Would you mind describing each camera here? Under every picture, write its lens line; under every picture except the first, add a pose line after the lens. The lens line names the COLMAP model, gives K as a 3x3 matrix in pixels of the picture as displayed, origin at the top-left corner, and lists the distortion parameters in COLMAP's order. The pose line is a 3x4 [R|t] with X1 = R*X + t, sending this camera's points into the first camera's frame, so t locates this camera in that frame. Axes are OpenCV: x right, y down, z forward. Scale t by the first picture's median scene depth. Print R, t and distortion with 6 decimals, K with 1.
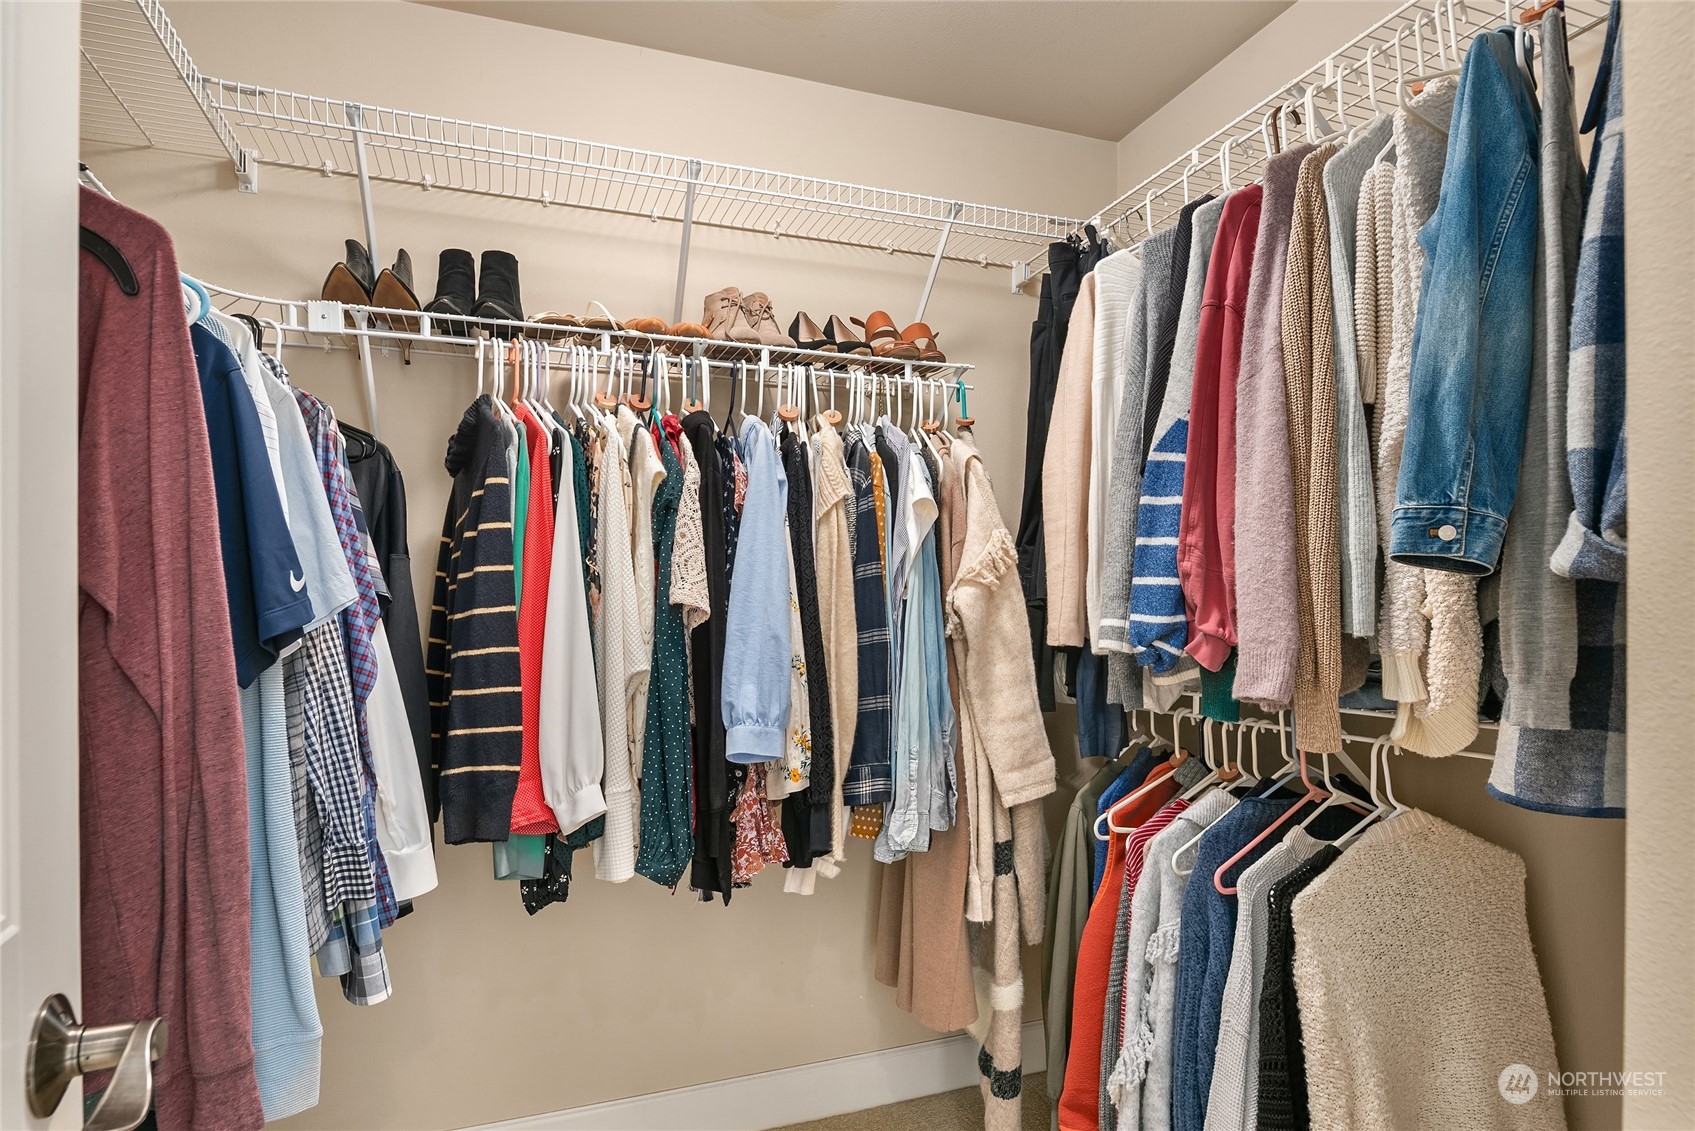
lens RADIAL K [[925.2, 0, 847.6], [0, 925.2, 612.9], [0, 0, 1]] dist [-0.001785, -0.000593]
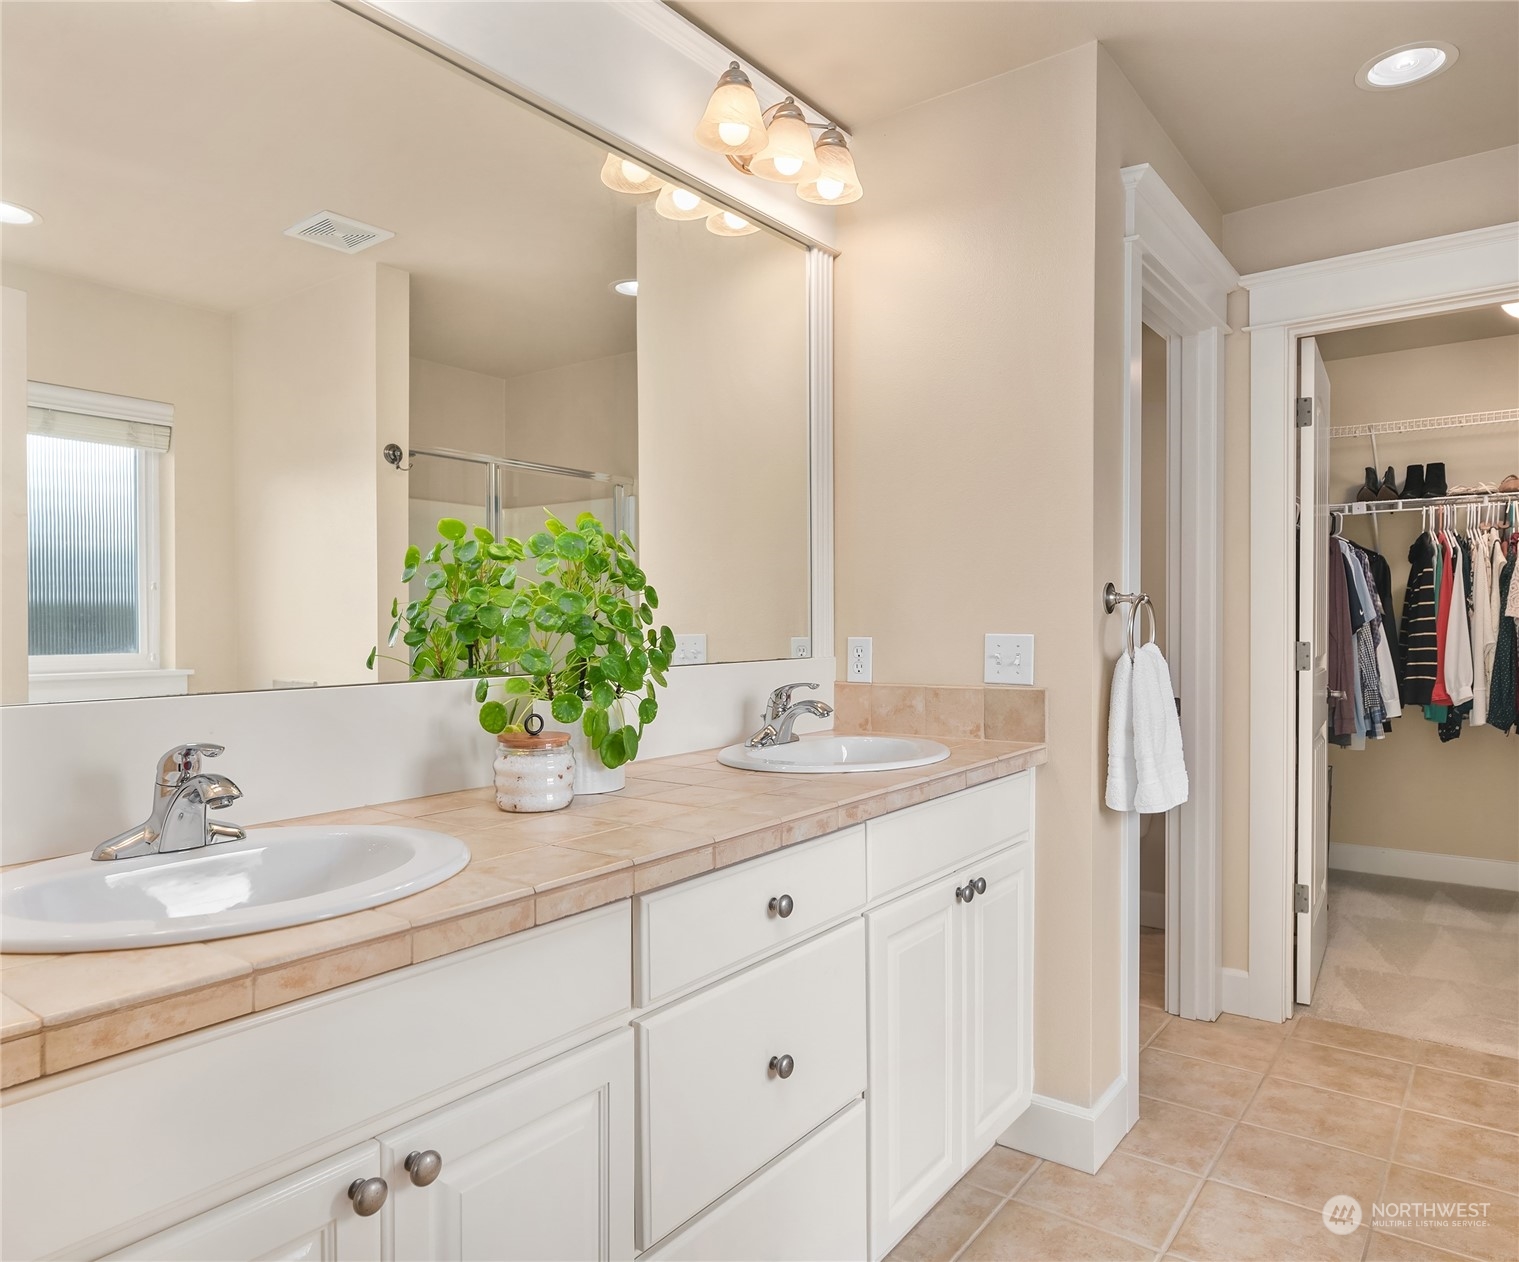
lens RADIAL K [[1002.8, 0, 759.5], [0, 1002.8, 631.0], [0, 0, 1]] dist [-0.001911, -0.002510]
pose [[0.538134, 0.013178, -0.842756, 0.978355], [-0.000247, 0.999880, 0.015477, -0.011570], [0.842859, -0.008121, 0.538073, -2.090357]]
